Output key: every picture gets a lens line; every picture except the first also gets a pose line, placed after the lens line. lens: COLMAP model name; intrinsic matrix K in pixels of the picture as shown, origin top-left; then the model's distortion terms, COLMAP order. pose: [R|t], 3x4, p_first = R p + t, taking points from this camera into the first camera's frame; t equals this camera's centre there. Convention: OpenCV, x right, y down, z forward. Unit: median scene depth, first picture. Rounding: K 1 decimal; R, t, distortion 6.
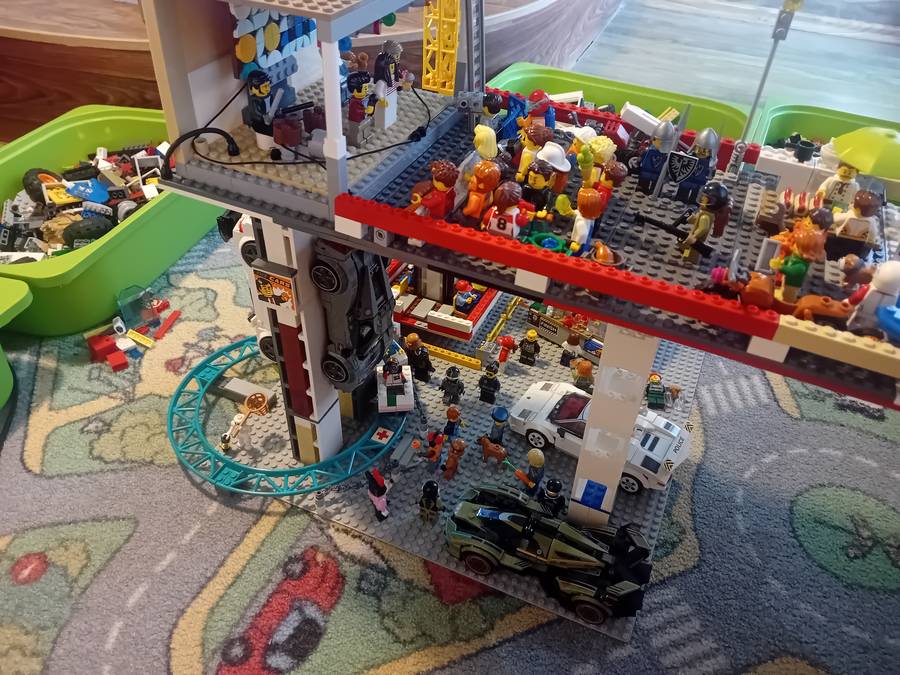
lens RADIAL K [[701.4, 0, 450.0], [0, 701.4, 337.5], [0, 0, 1]] dist [0.069687, -0.158828]
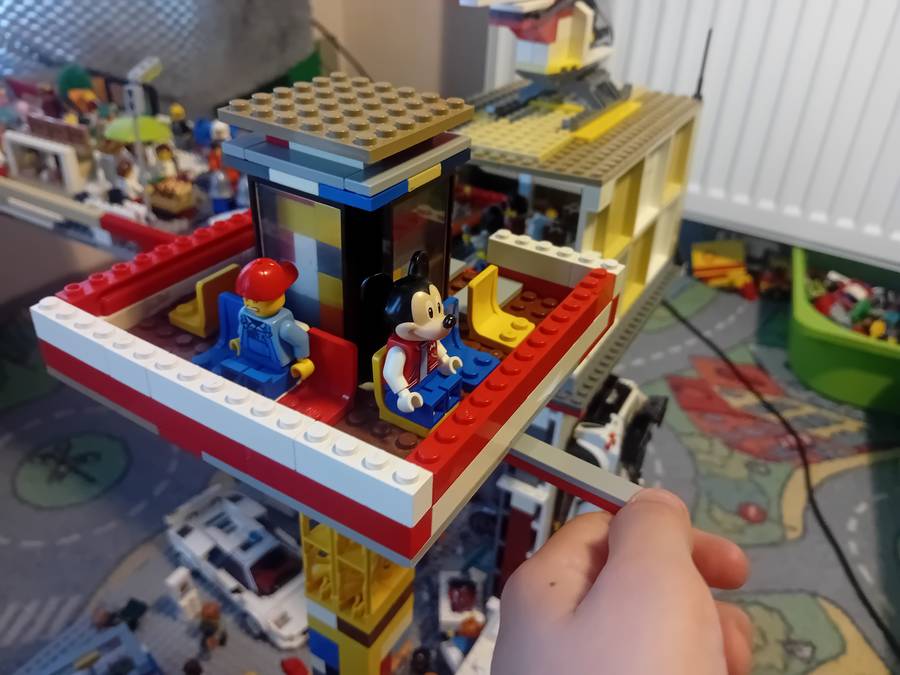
lens RADIAL K [[724.5, 0, 447.8], [0, 724.5, 339.5], [0, 0, 1]] dist [0.007304, -0.077883]
pose [[-0.990093, -0.129265, 0.054839, -0.074062], [0.012241, 0.309602, 0.950787, -0.853328], [-0.139881, 0.942039, -0.304952, 0.996643]]
